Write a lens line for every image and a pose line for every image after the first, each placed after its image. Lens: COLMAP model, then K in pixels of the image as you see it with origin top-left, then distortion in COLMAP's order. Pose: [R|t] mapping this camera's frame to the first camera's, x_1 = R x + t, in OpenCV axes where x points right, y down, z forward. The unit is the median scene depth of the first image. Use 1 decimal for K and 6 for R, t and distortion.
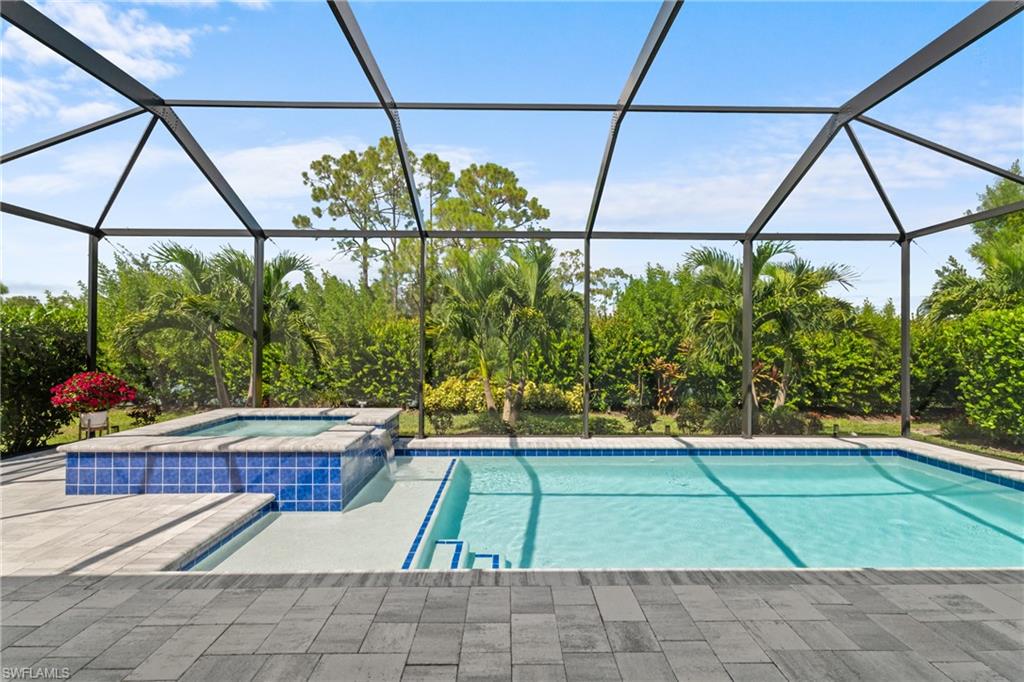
lens RADIAL K [[476.7, 0, 514.4], [0, 476.7, 340.9], [0, 0, 1]] dist [0.001641, 0.001270]
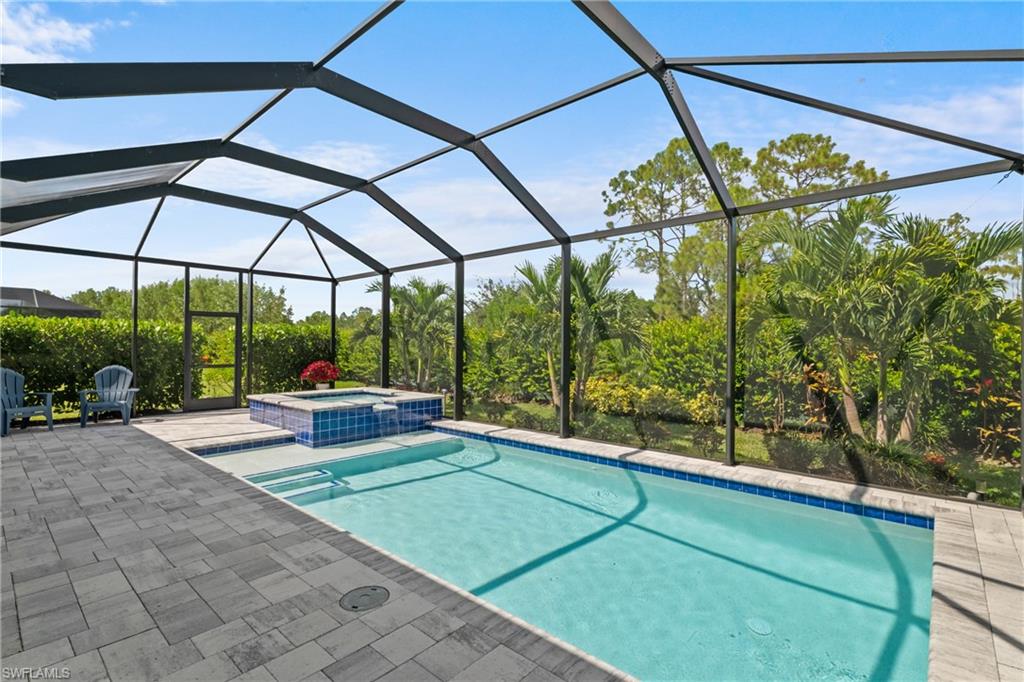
lens RADIAL K [[481.4, 0, 513.2], [0, 481.4, 338.5], [0, 0, 1]] dist [0.001540, 0.000937]
pose [[0.736949, -0.006223, -0.675919, 0.640826], [-0.000271, 0.999955, -0.009502, 0.000052], [0.675948, 0.007186, 0.736914, 0.133952]]
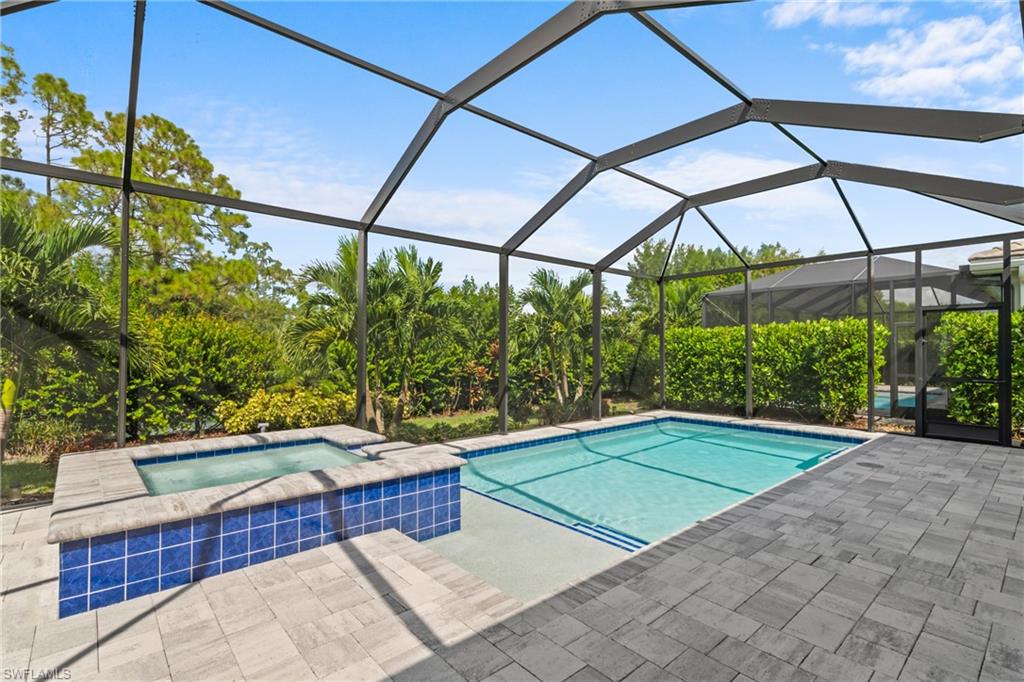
lens RADIAL K [[482.7, 0, 515.4], [0, 482.7, 343.8], [0, 0, 1]] dist [0.002987, -0.000427]
pose [[0.758304, 0.005239, 0.651880, -0.466213], [-0.002145, 0.999982, -0.005542, -0.000653], [-0.651898, 0.002804, 0.758302, 0.109768]]
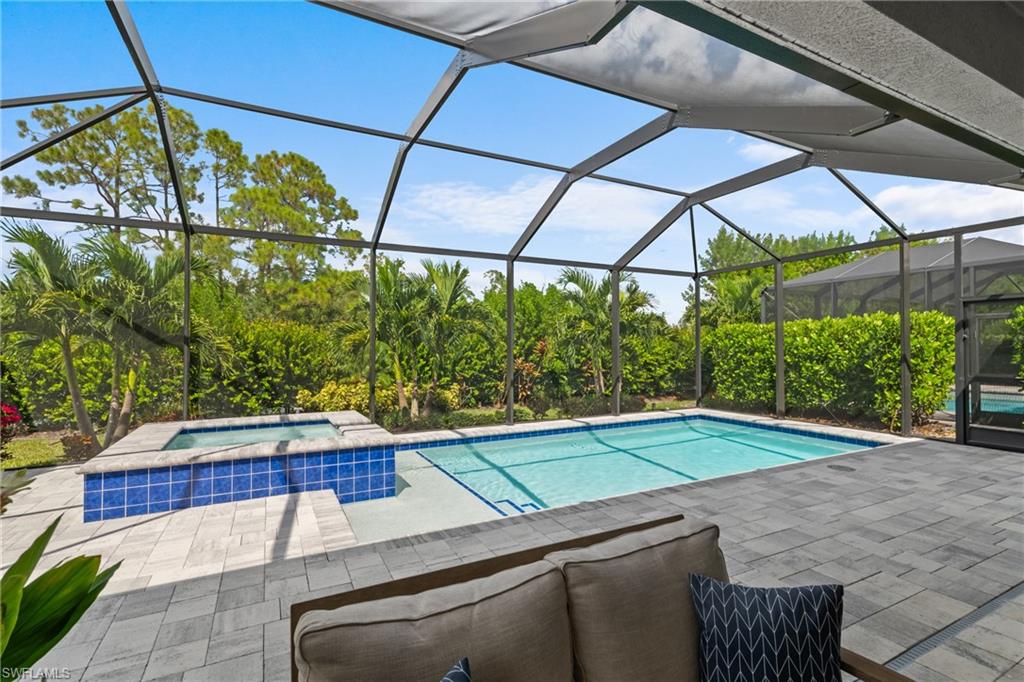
lens RADIAL K [[476.7, 0, 514.4], [0, 476.7, 340.9], [0, 0, 1]] dist [0.001641, 0.001270]
pose [[0.893997, -0.001138, 0.448071, -0.320777], [0.003906, 0.999979, -0.005254, -0.003289], [-0.448055, 0.006447, 0.893983, -0.076647]]
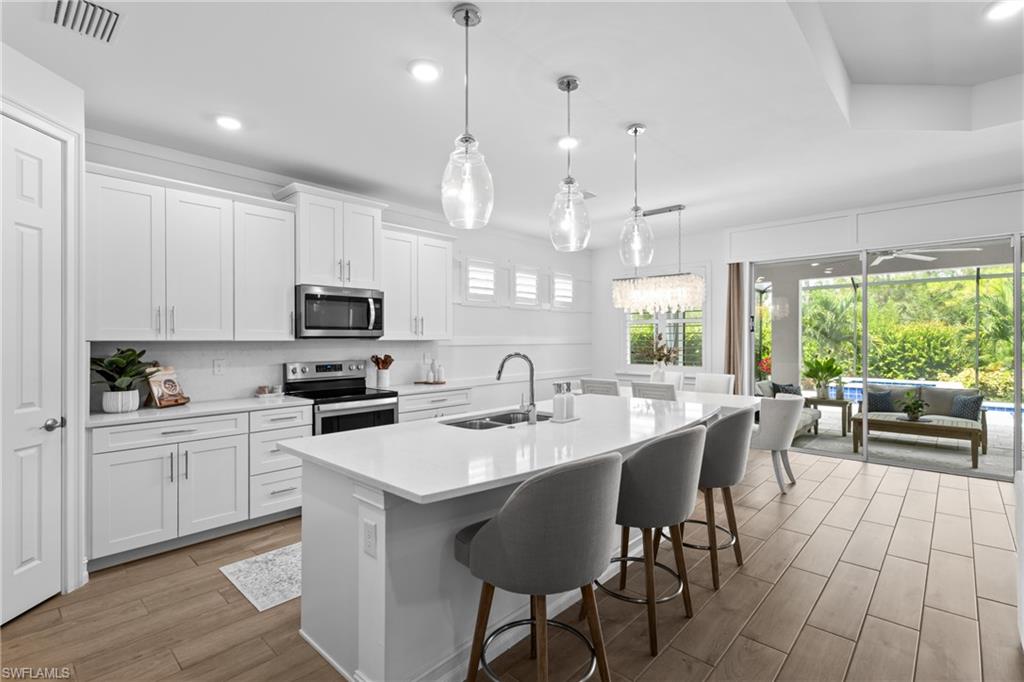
lens RADIAL K [[481.4, 0, 513.2], [0, 481.4, 338.5], [0, 0, 1]] dist [0.001540, 0.000937]
pose [[0.723472, -0.006206, -0.690326, -0.166911], [0.009590, 0.999953, 0.001061, -0.025389], [0.690287, -0.007388, 0.723498, -1.090263]]
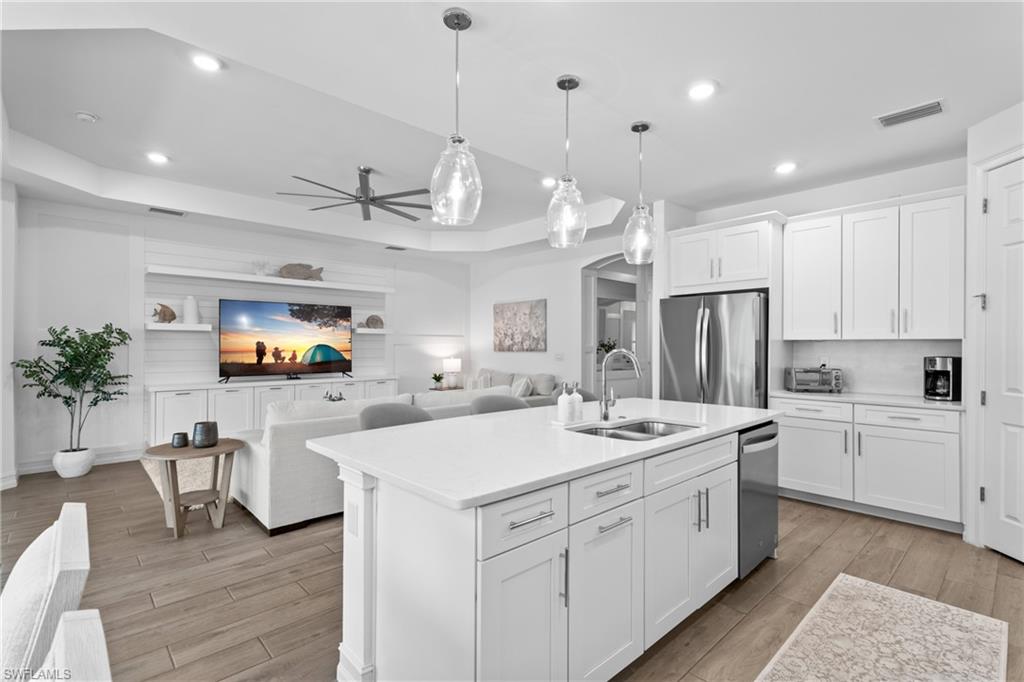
lens RADIAL K [[480.1, 0, 519.6], [0, 480.1, 347.5], [0, 0, 1]] dist [0.001493, -0.000307]
pose [[-0.675301, -0.007996, 0.737499, -0.574304], [-0.010825, 0.999941, 0.000930, -0.016052], [-0.737463, -0.007355, -0.675348, -0.595557]]
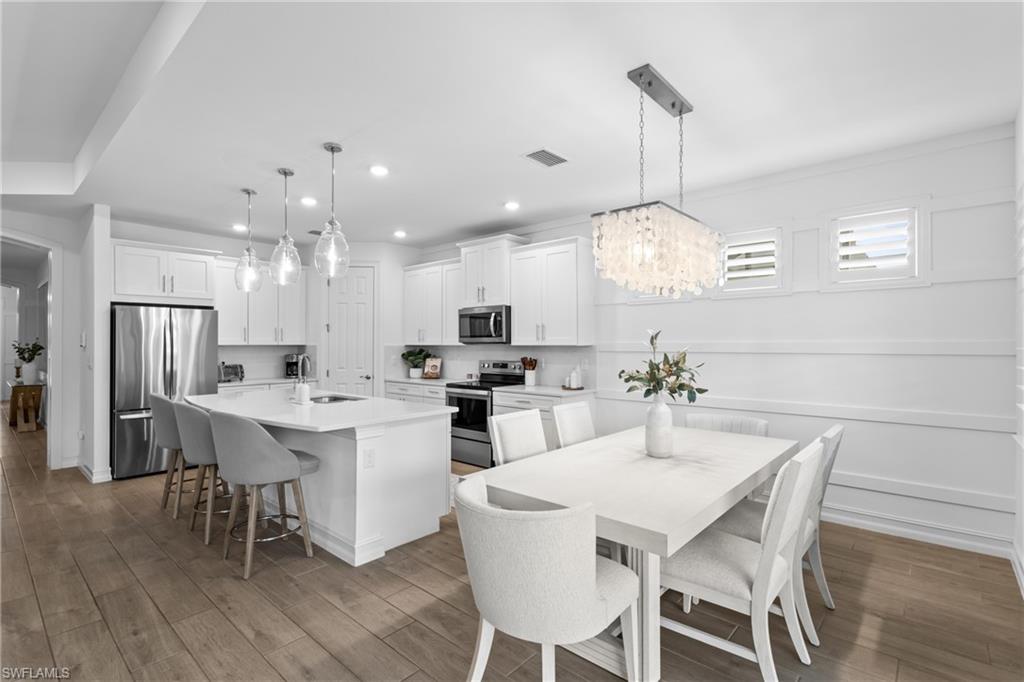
lens RADIAL K [[476.7, 0, 514.4], [0, 476.7, 340.9], [0, 0, 1]] dist [0.001641, 0.001270]
pose [[-0.674690, -0.007194, -0.738066, -0.169284], [0.004188, 0.999899, -0.013575, -0.021457], [0.738089, -0.012250, -0.674592, -0.359745]]
